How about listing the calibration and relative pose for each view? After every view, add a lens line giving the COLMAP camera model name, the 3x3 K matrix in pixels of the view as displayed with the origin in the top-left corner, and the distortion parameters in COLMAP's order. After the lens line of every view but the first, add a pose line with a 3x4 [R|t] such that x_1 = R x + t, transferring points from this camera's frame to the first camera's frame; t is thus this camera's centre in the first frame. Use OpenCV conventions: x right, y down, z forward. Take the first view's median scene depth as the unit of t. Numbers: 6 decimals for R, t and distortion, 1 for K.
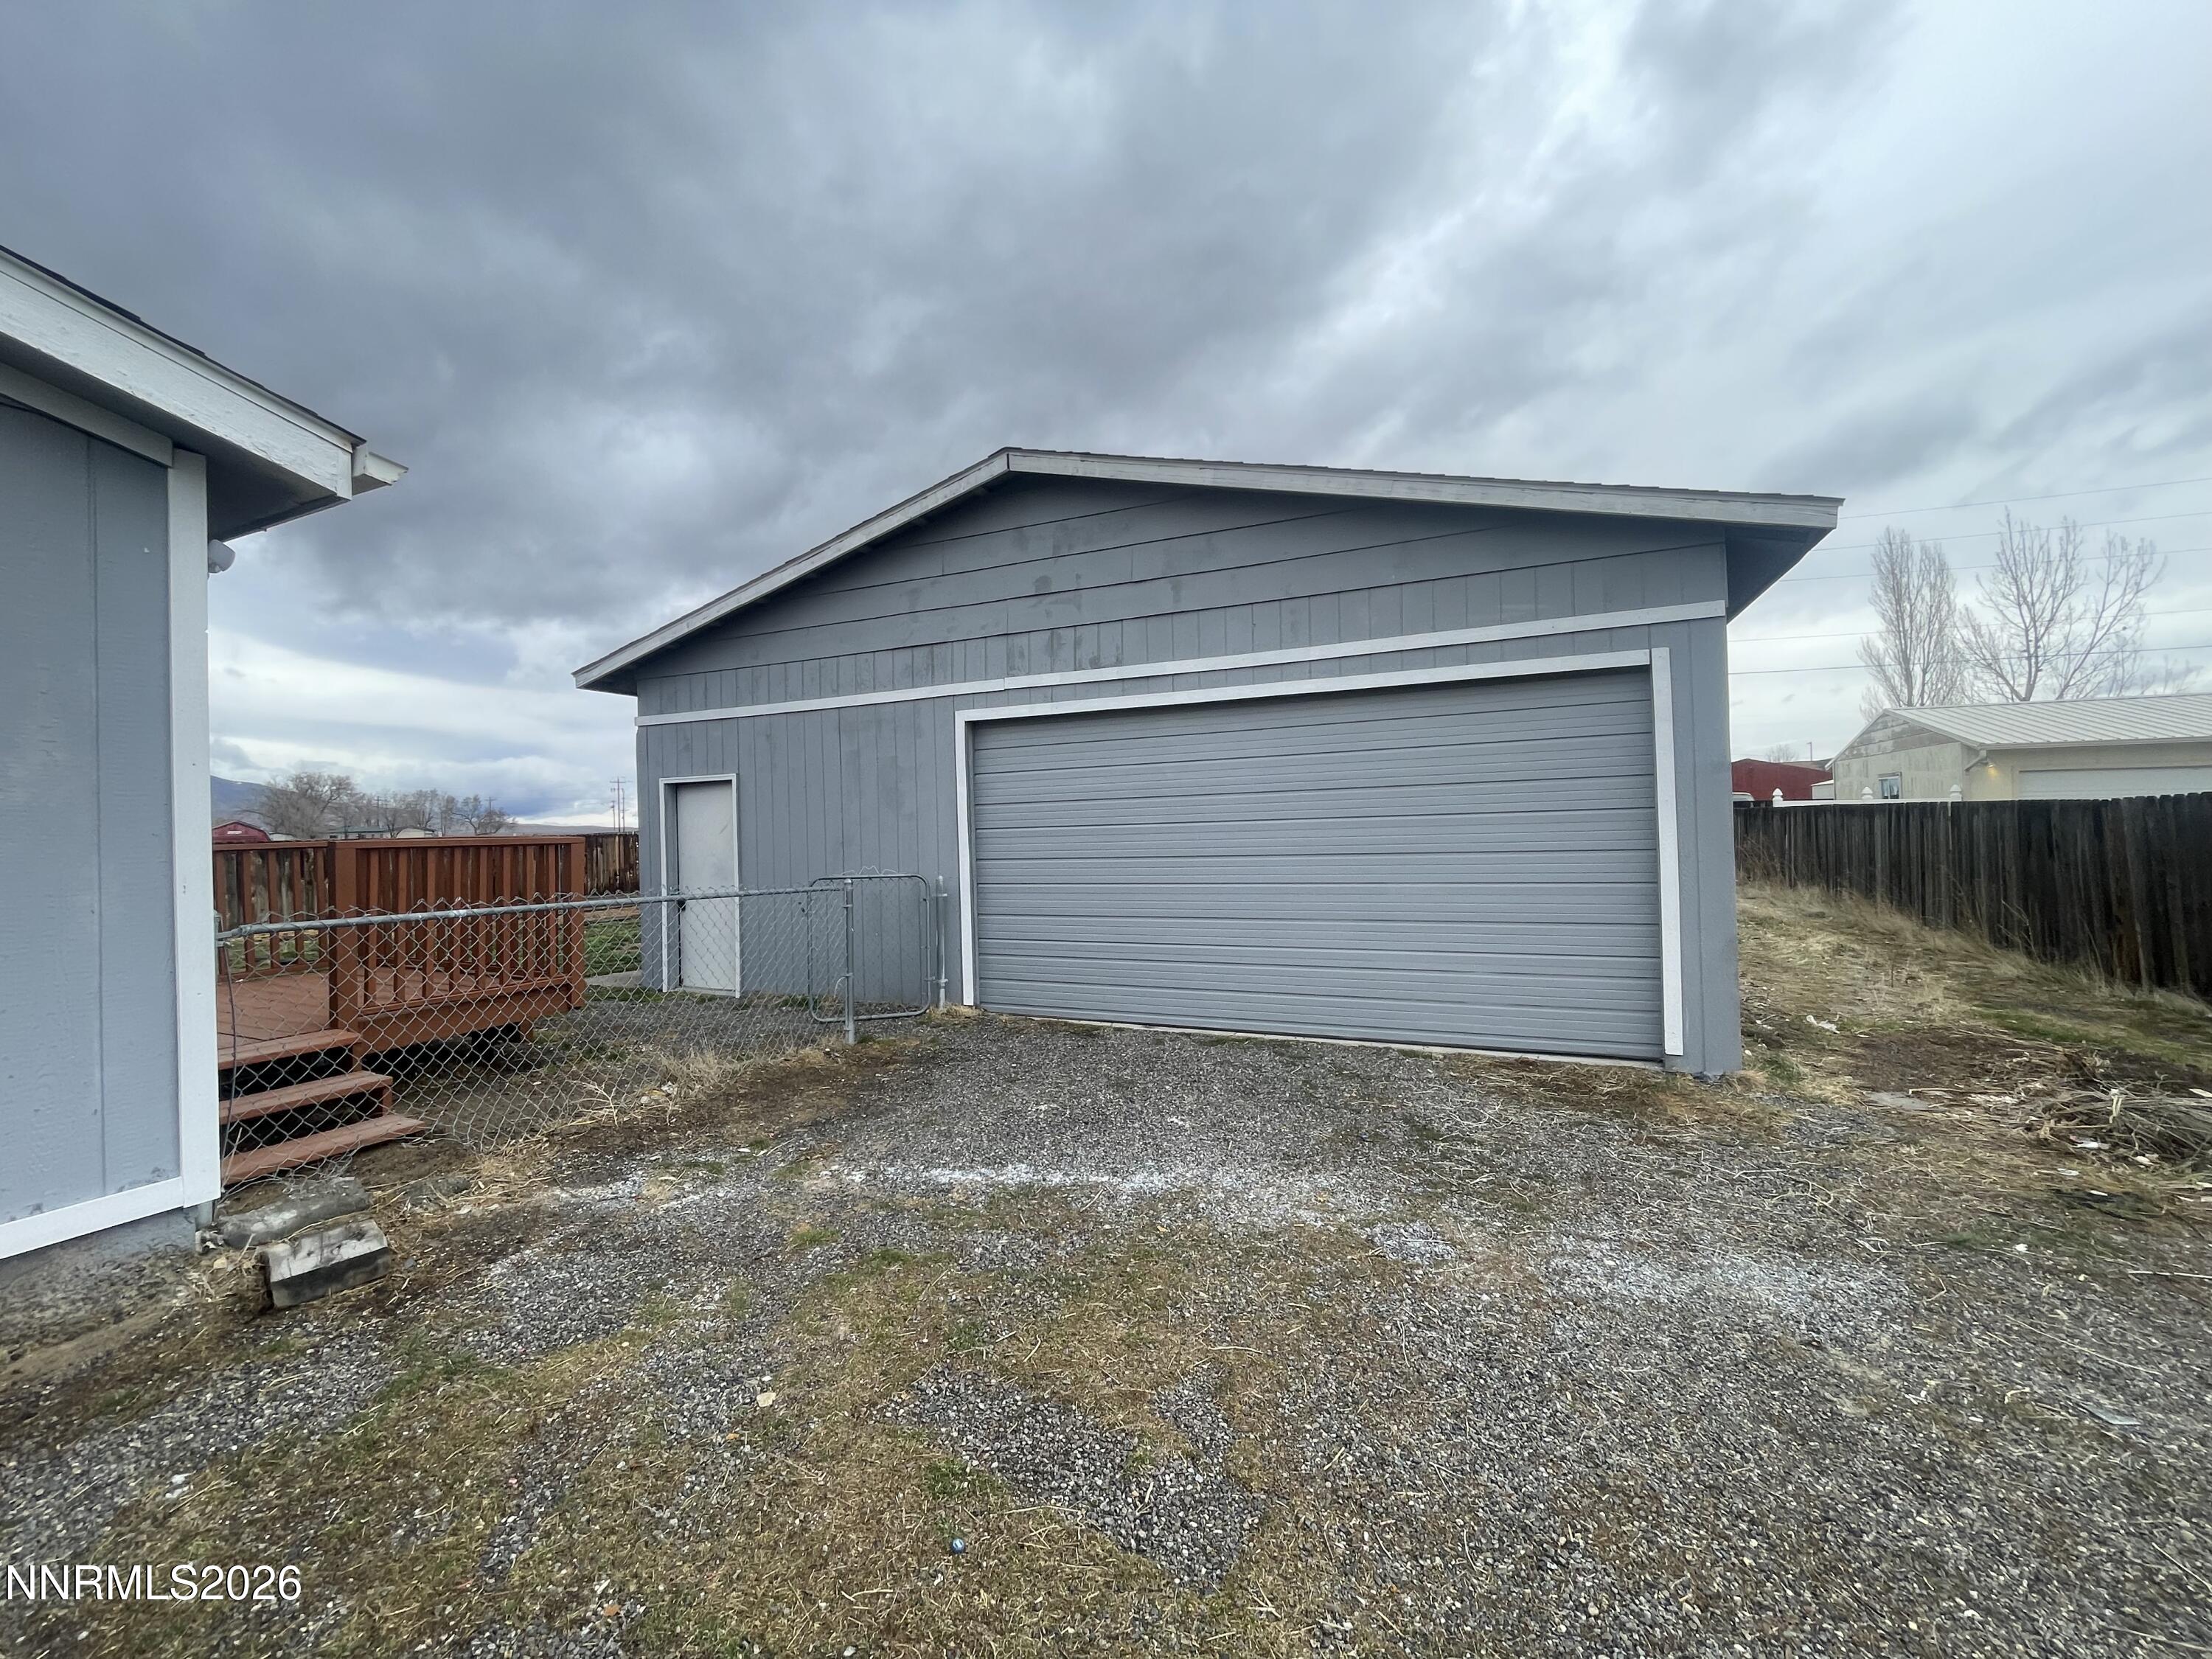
lens RADIAL K [[892.0, 0, 1106.0], [0, 892.0, 829.5], [0, 0, 1]] dist [-0.002136, -0.001260]
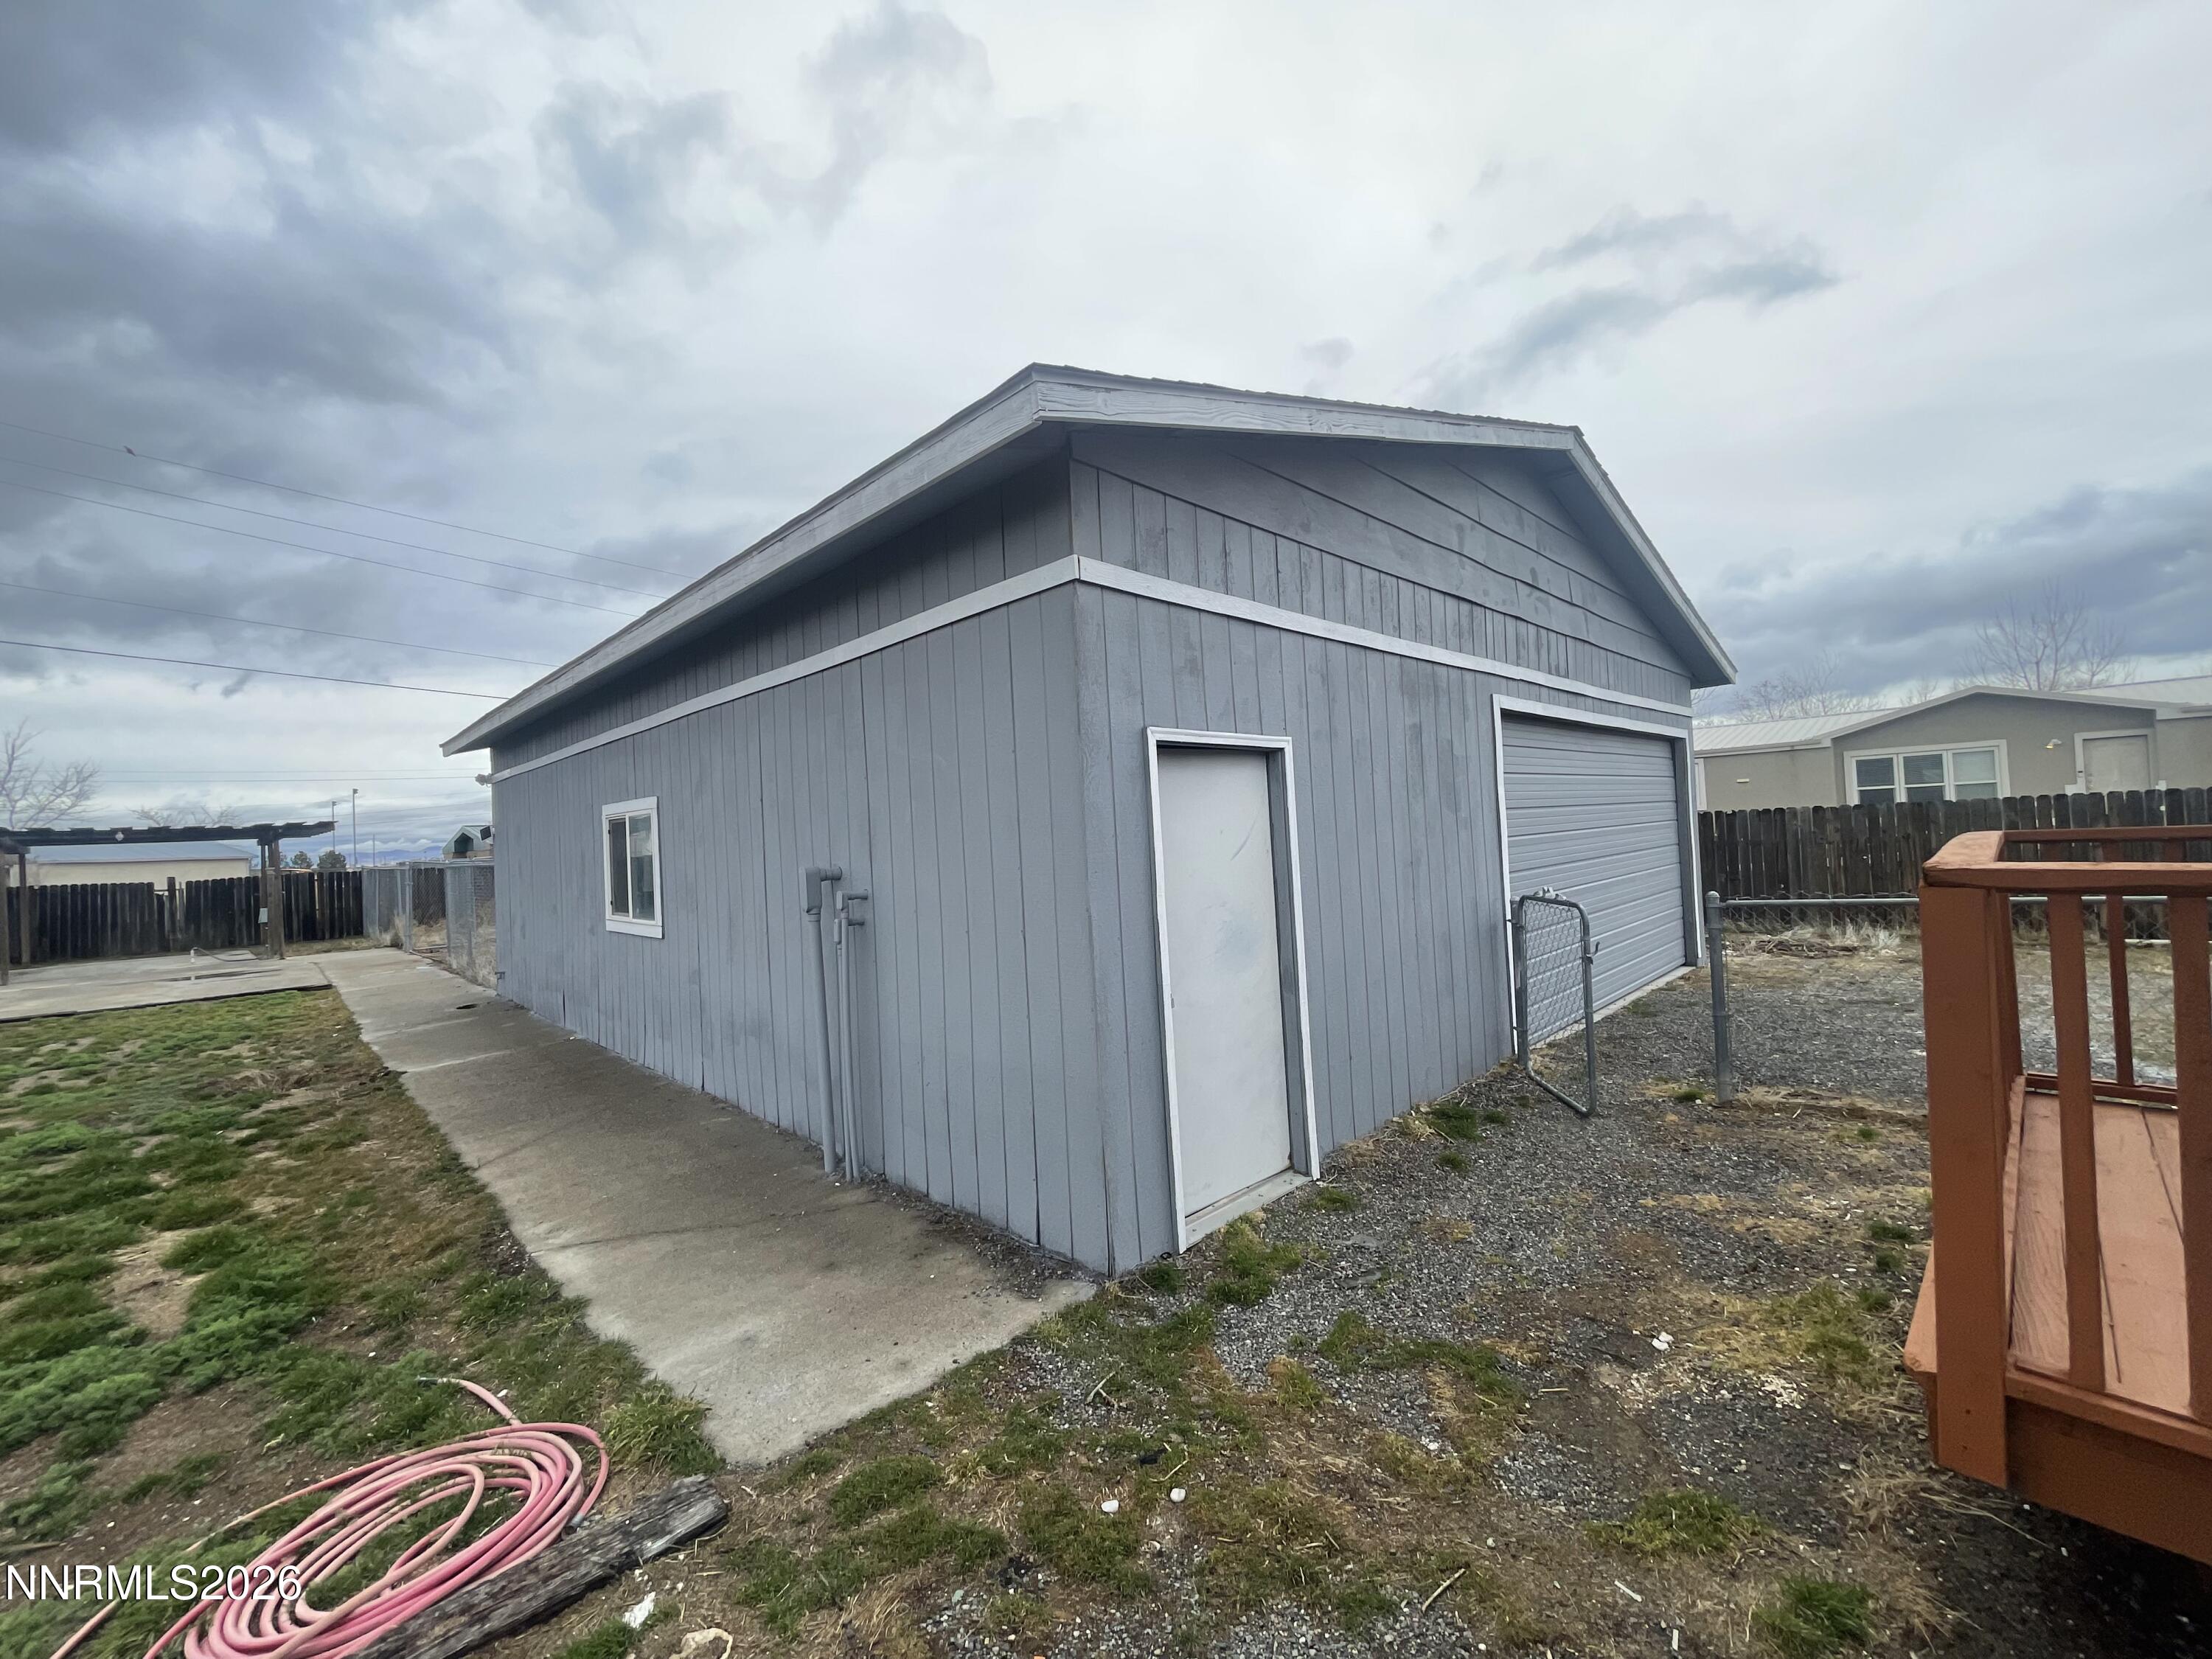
lens RADIAL K [[874.1, 0, 1100.5], [0, 874.1, 817.8], [0, 0, 1]] dist [0.000004, -0.000057]
pose [[0.379468, 0.027541, 0.924795, -1.372767], [0.044718, 0.997843, -0.048066, 0.002297], [-0.924123, 0.059594, 0.377418, 1.373495]]
